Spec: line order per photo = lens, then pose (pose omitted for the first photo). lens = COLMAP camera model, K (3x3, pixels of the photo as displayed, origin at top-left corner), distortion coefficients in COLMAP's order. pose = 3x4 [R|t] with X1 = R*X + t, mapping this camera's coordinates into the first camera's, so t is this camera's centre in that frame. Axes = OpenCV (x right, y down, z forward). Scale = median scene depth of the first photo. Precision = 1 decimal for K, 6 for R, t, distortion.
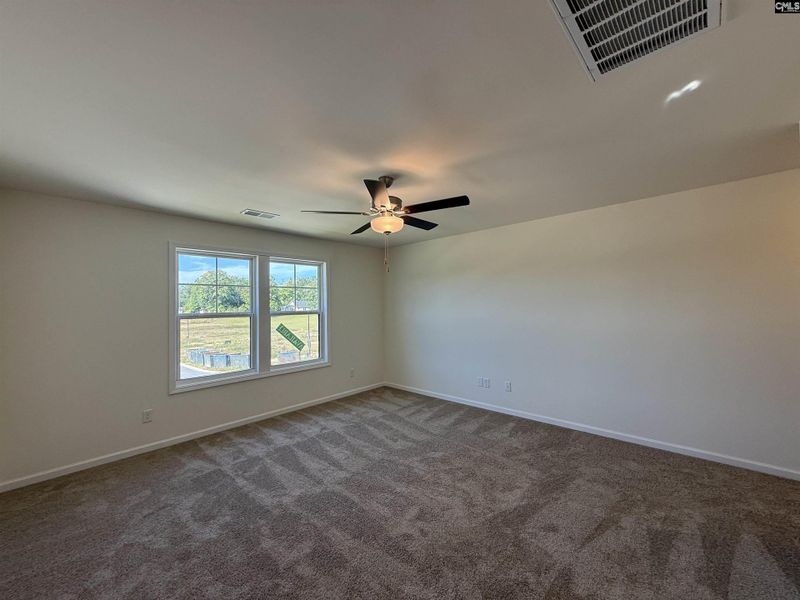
lens RADIAL K [[319.2, 0, 399.2], [0, 319.2, 301.9], [0, 0, 1]] dist [0.000569, -0.000568]
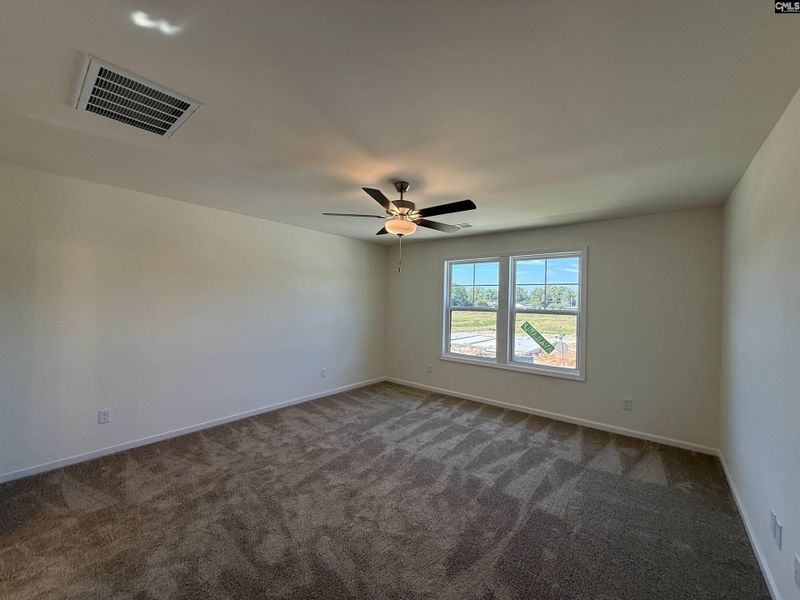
lens RADIAL K [[319.2, 0, 402.4], [0, 319.2, 296.6], [0, 0, 1]] dist [0.000569, -0.000568]
pose [[0.049475, 0.007697, -0.998746, 0.620773], [-0.000335, 0.999970, 0.007690, -0.017970], [0.998775, -0.000046, 0.049476, 0.575205]]
